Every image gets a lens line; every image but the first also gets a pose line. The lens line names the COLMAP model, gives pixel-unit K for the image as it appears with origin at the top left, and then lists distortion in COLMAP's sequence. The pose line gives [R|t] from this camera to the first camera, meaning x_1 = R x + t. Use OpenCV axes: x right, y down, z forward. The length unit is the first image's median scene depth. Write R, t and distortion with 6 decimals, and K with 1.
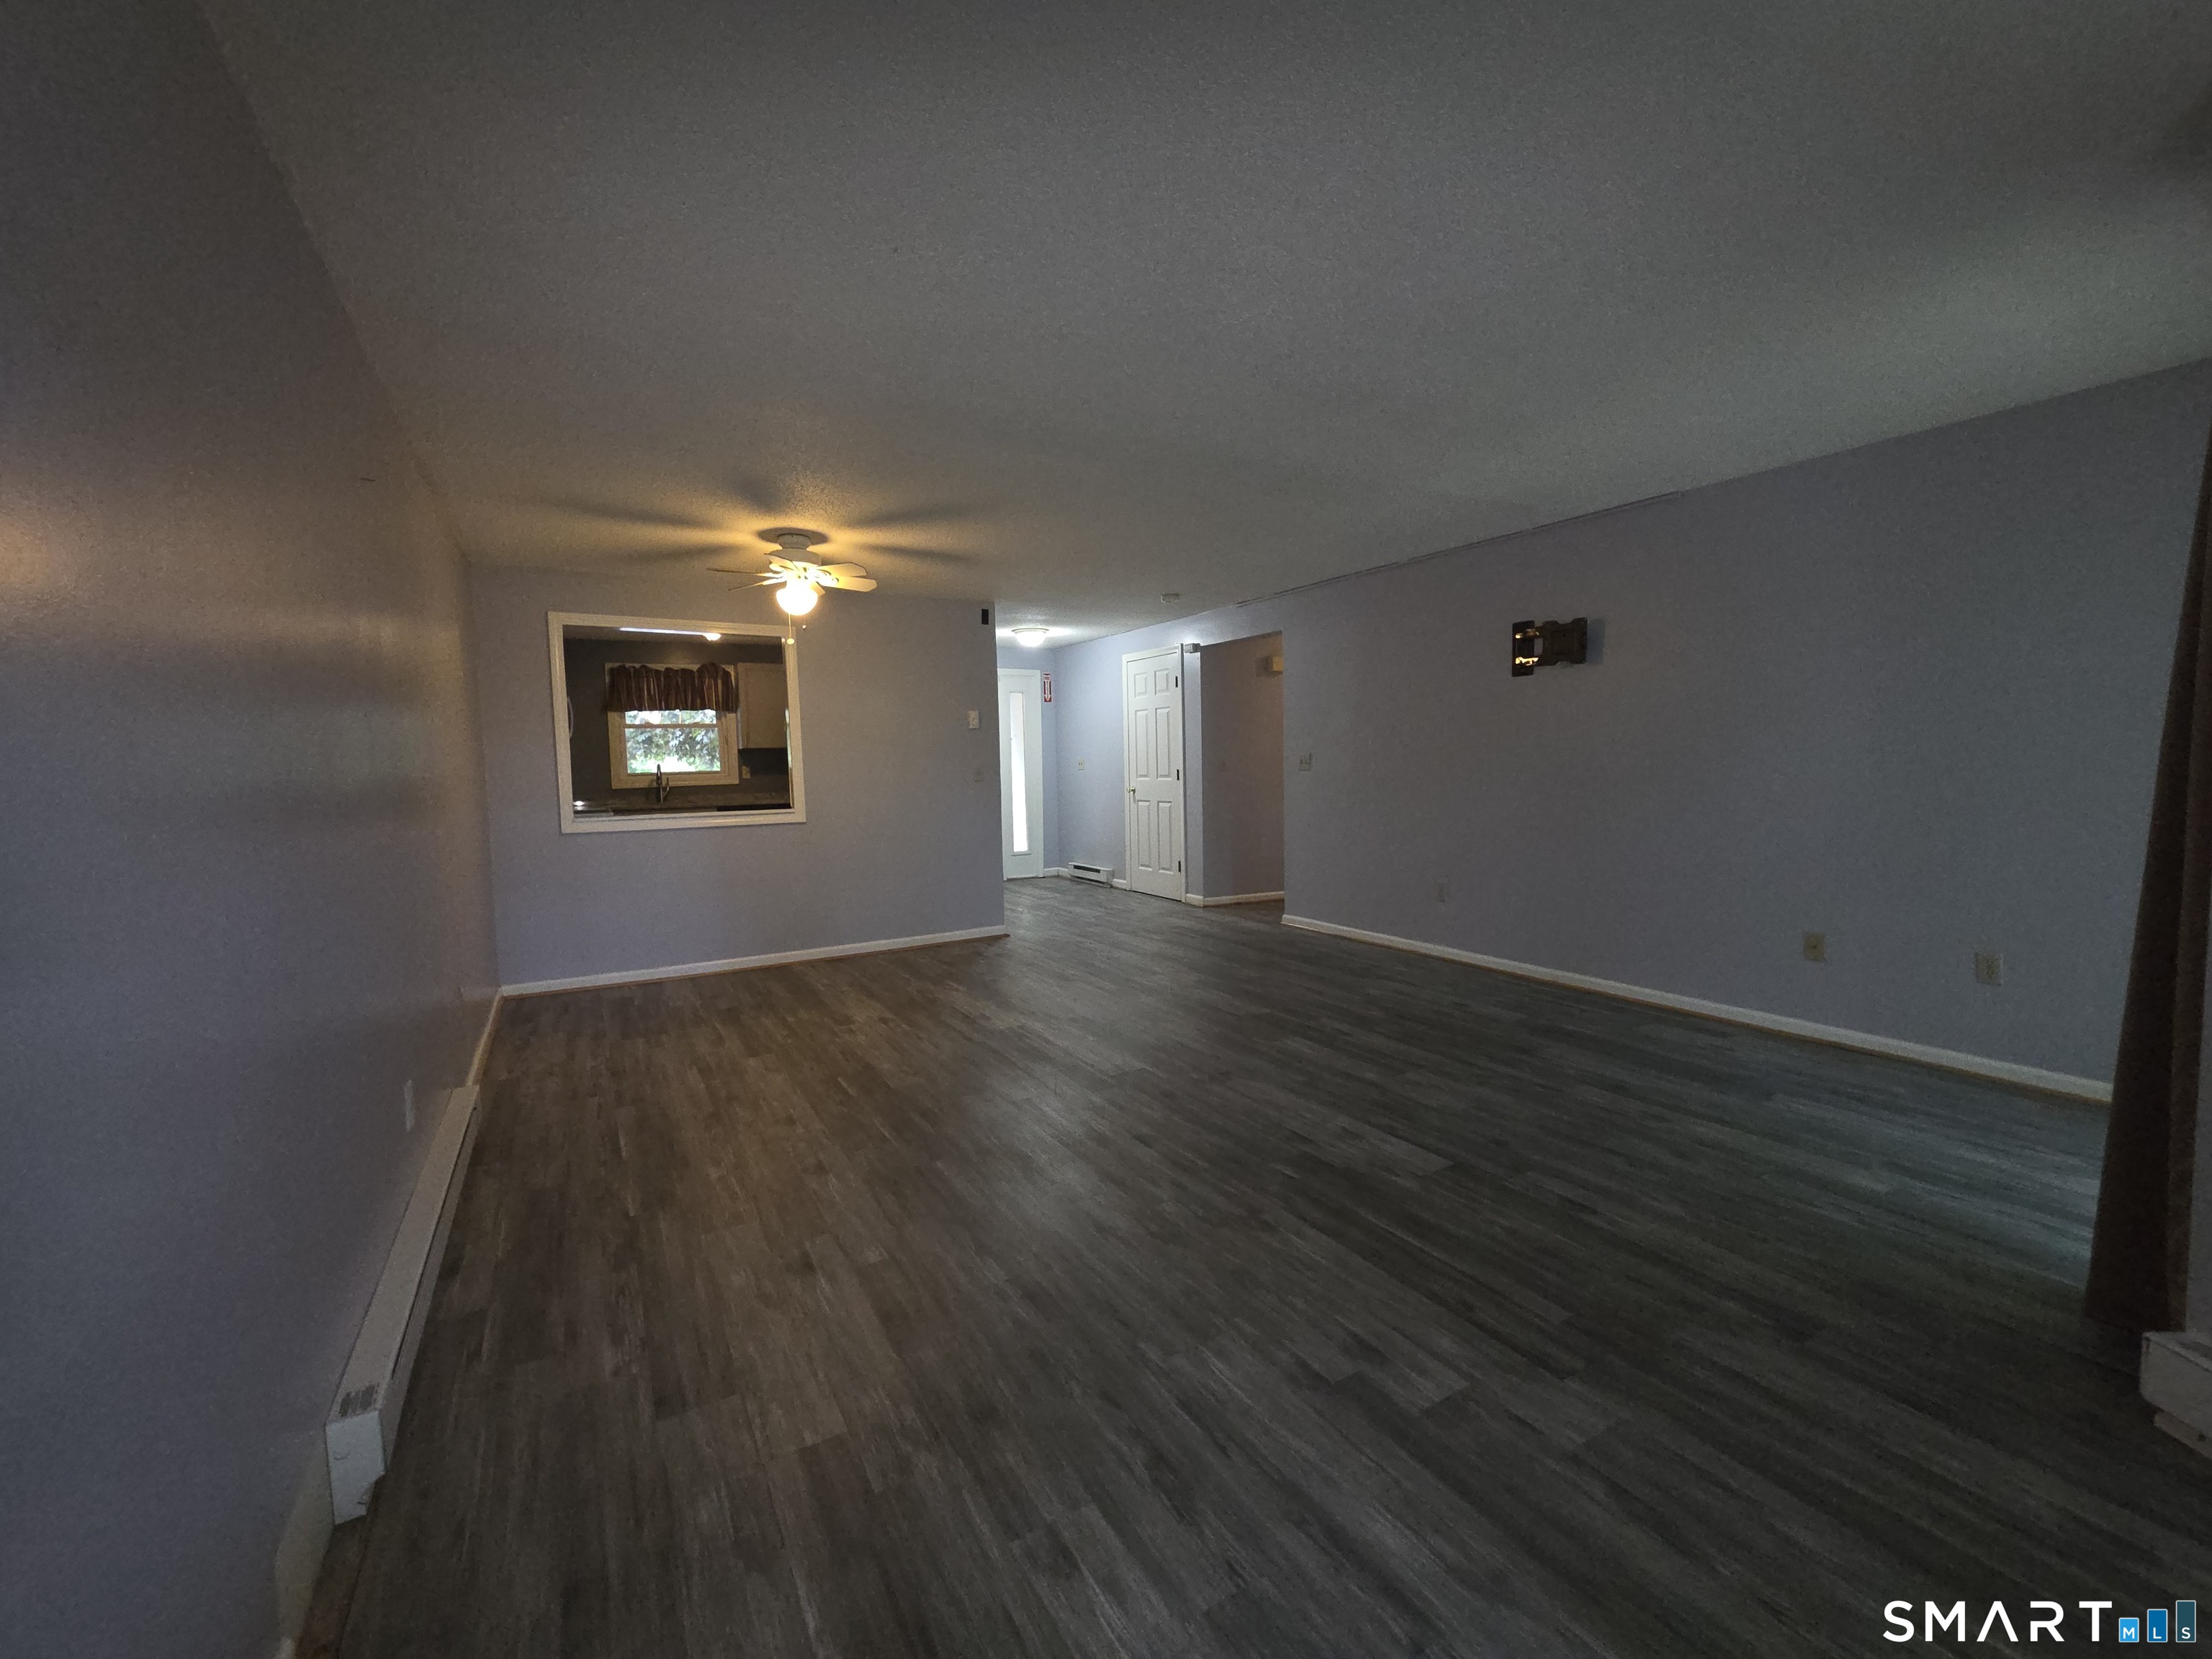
lens RADIAL K [[911.8, 0, 1093.9], [0, 911.8, 824.2], [0, 0, 1]] dist [-0.000718, 0.000429]
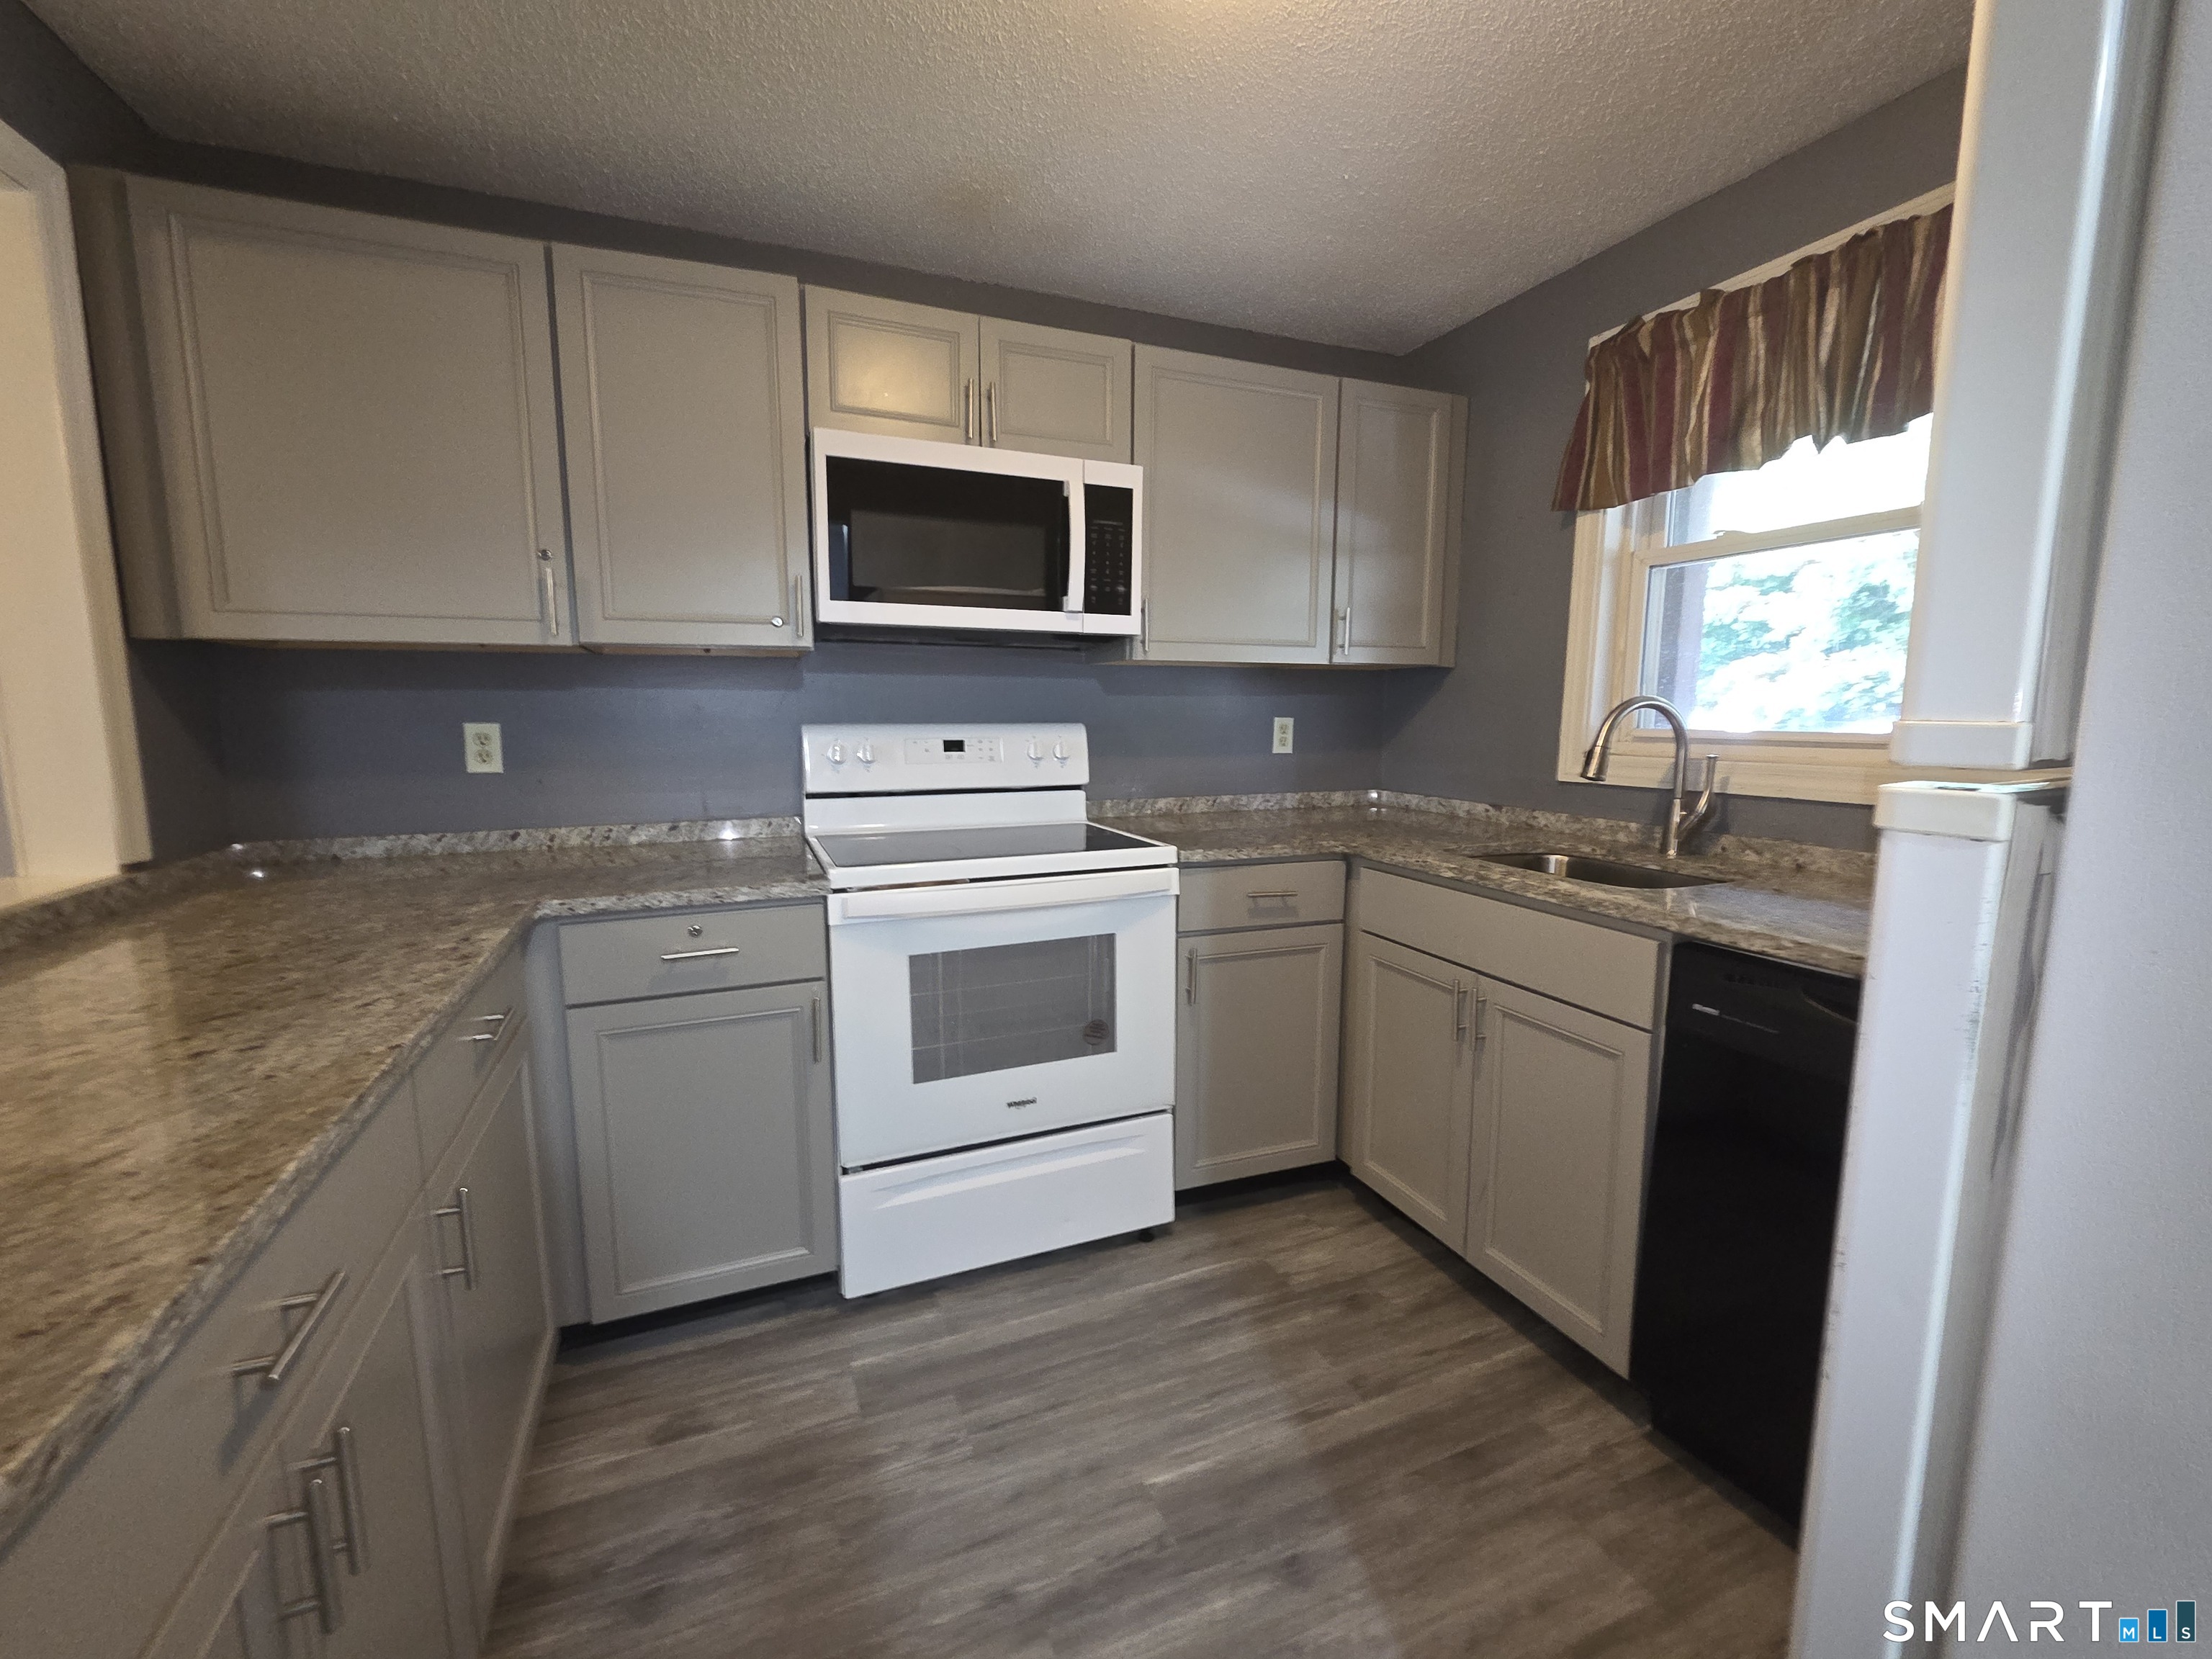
lens RADIAL K [[911.8, 0, 1089.2], [0, 911.8, 826.9], [0, 0, 1]] dist [-0.000718, 0.000429]
pose [[-0.125082, 0.153977, -0.980125, -0.202622], [-0.071964, 0.983873, 0.163750, -0.058531], [0.989533, 0.091016, -0.111984, 0.849515]]
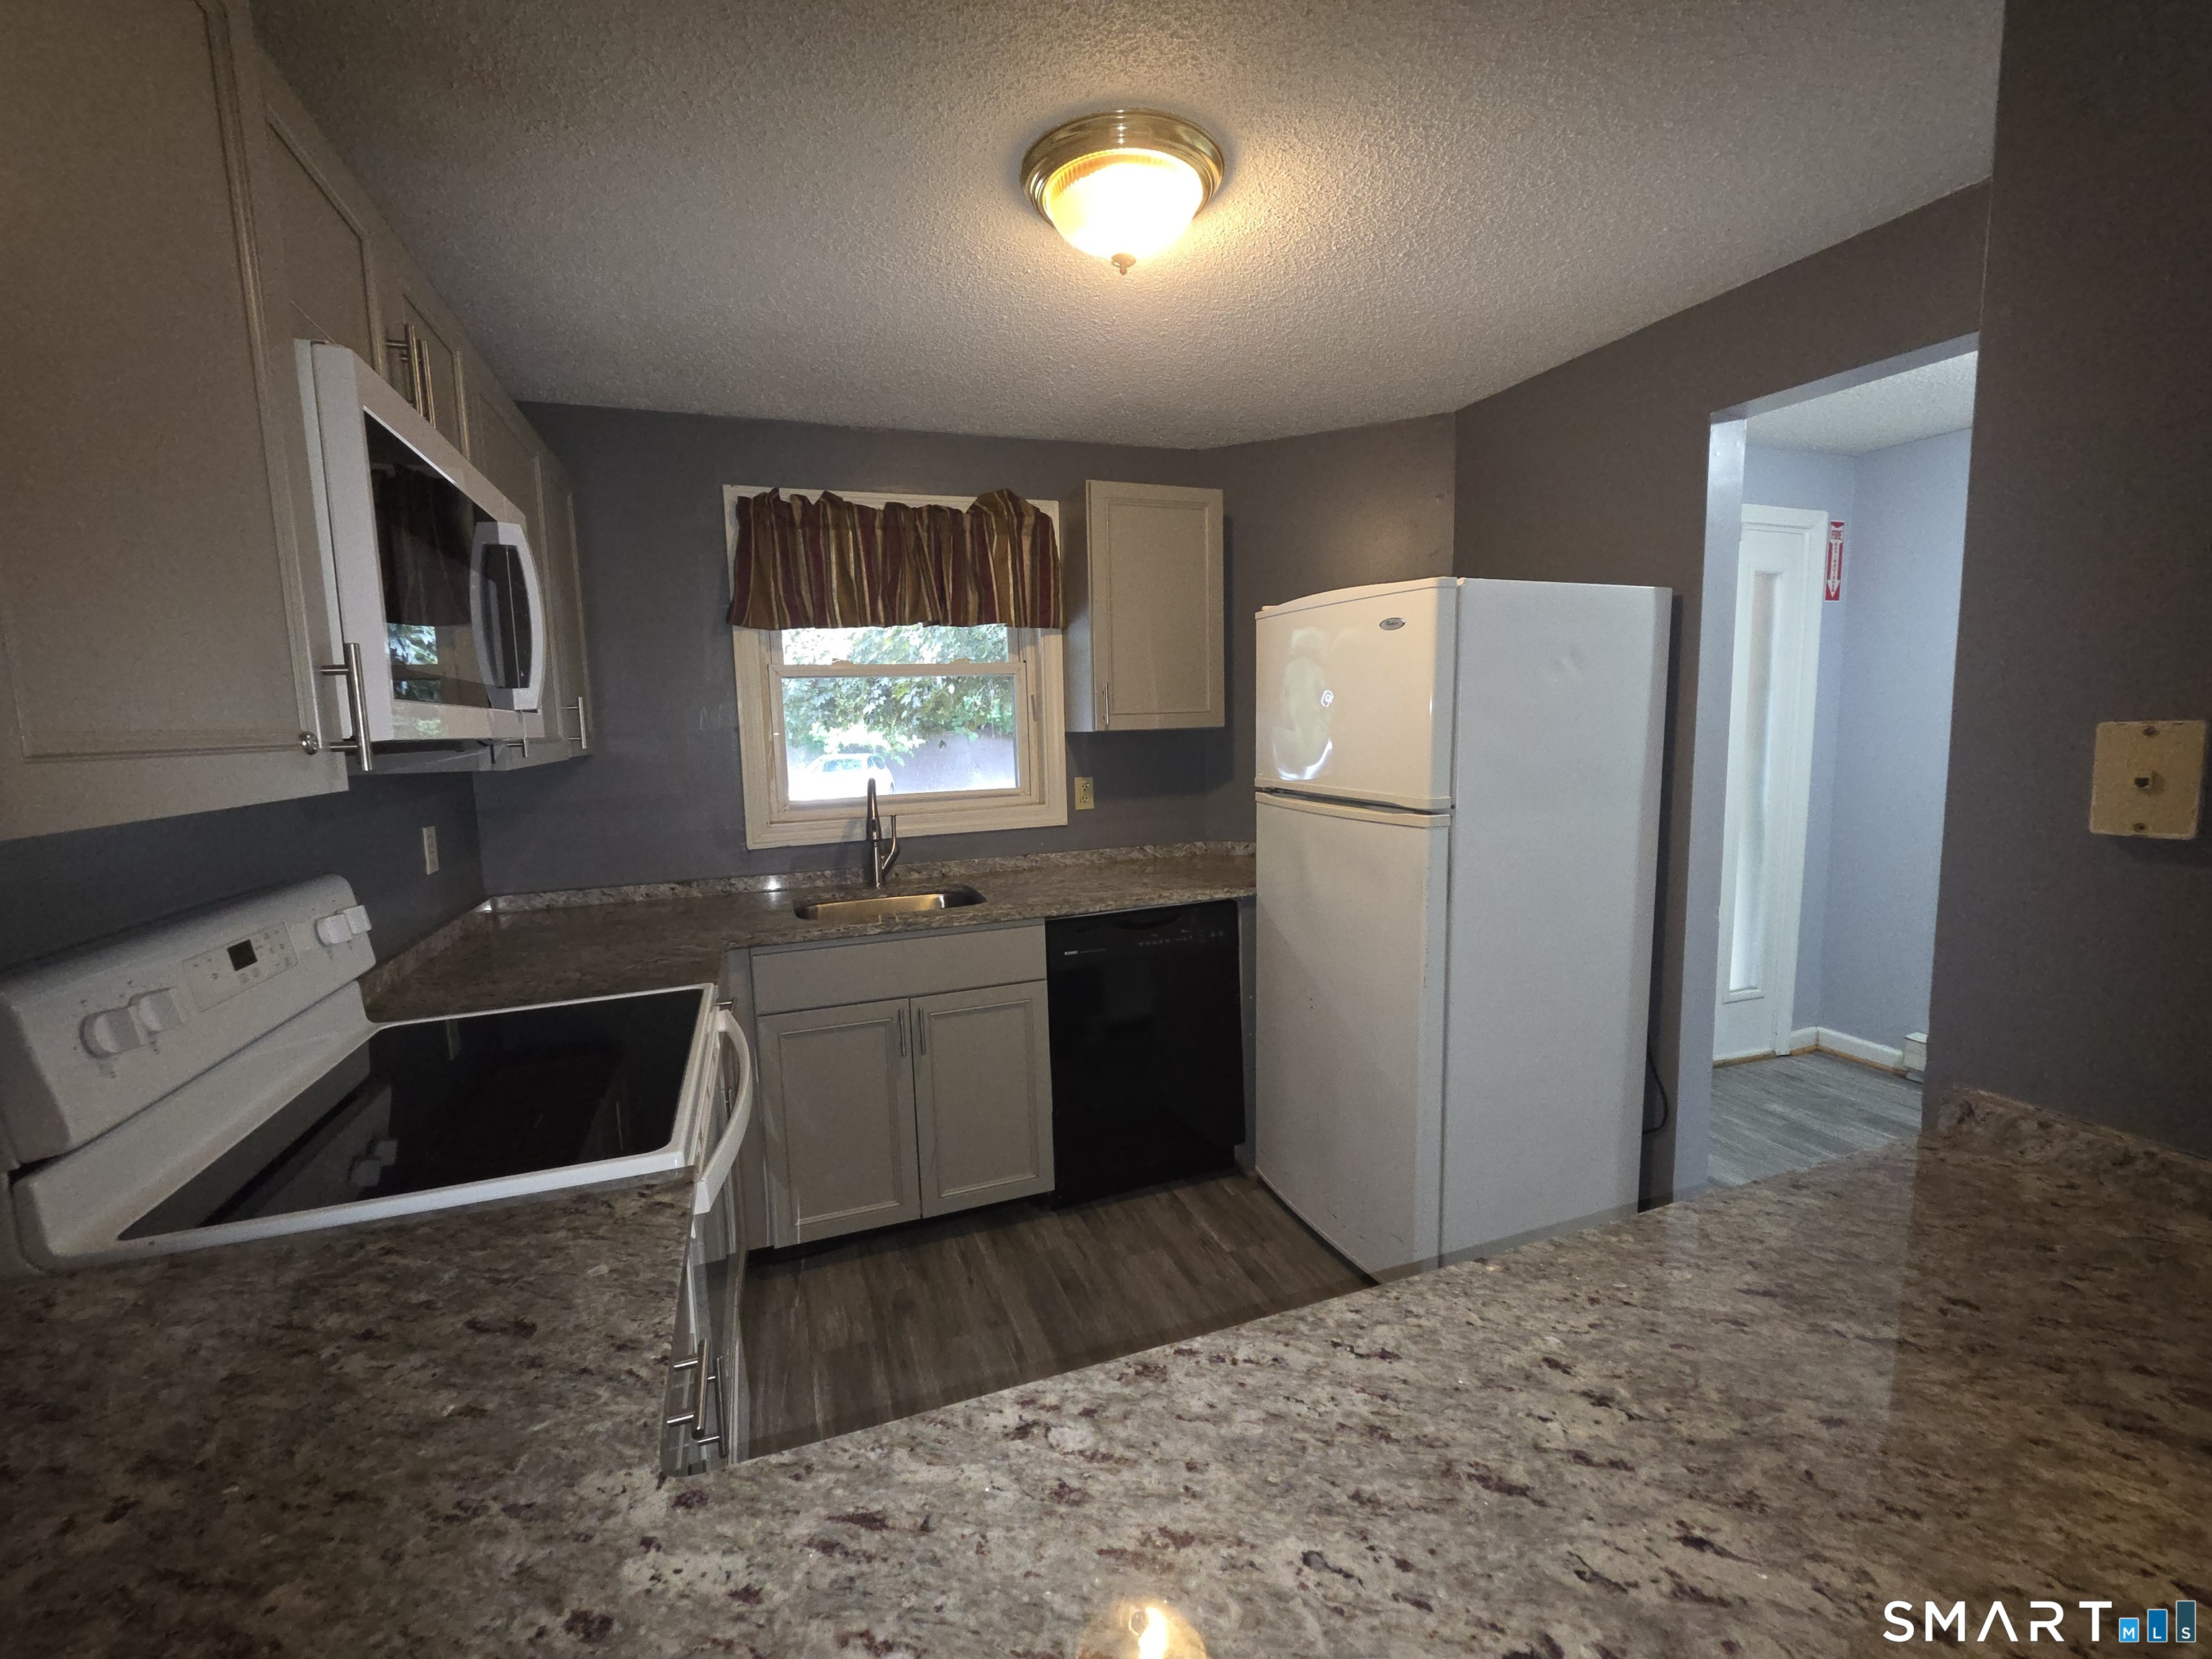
lens RADIAL K [[911.8, 0, 1094.2], [0, 911.8, 826.1], [0, 0, 1]] dist [-0.000718, 0.000429]
pose [[0.988042, 0.015167, -0.153436, -0.327371], [-0.007743, 0.998775, 0.048863, -0.062998], [0.153990, -0.047091, 0.986950, 0.644321]]
